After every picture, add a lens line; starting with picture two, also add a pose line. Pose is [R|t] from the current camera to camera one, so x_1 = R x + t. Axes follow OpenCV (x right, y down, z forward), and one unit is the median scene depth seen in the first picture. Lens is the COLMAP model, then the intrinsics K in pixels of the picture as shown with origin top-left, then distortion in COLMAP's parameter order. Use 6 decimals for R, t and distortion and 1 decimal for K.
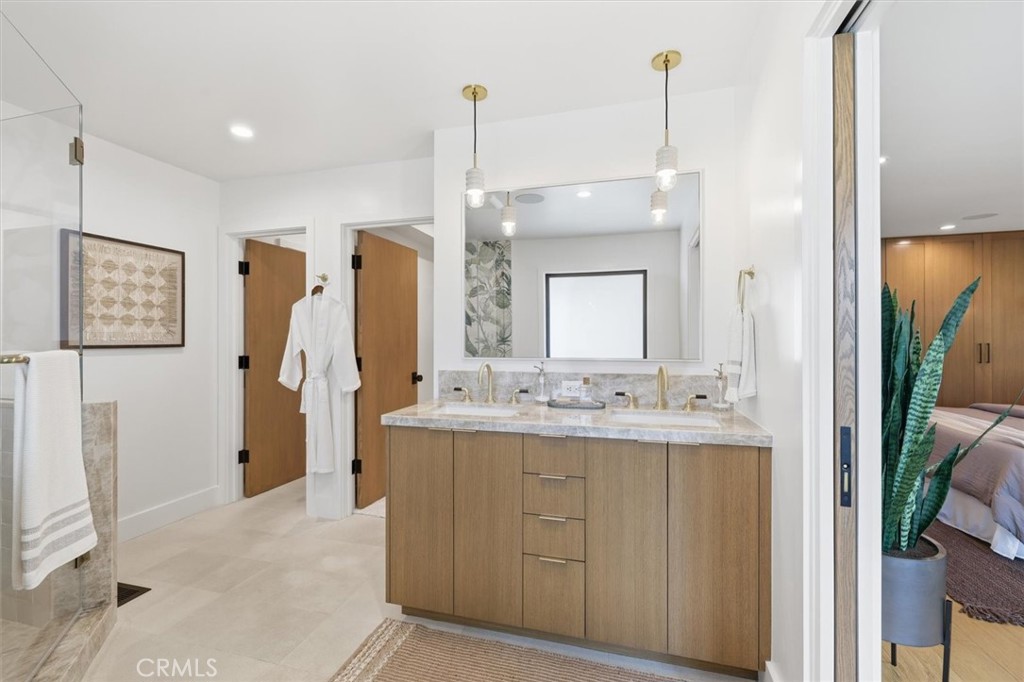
lens RADIAL K [[432.1, 0, 510.1], [0, 432.1, 340.3], [0, 0, 1]] dist [0.001264, 0.000002]
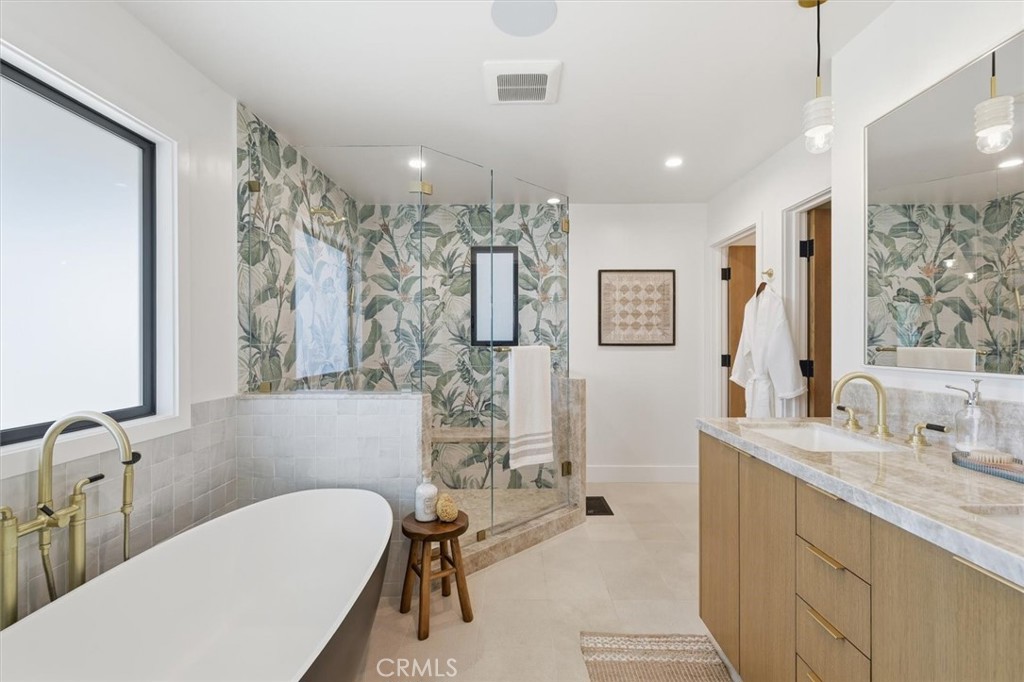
lens RADIAL K [[432.1, 0, 508.8], [0, 432.1, 339.7], [0, 0, 1]] dist [0.001264, 0.000002]
pose [[0.249860, -0.000996, -0.968281, 0.370993], [-0.001853, 0.999997, -0.001507, 0.001207], [0.968280, 0.002170, 0.249858, 0.249819]]
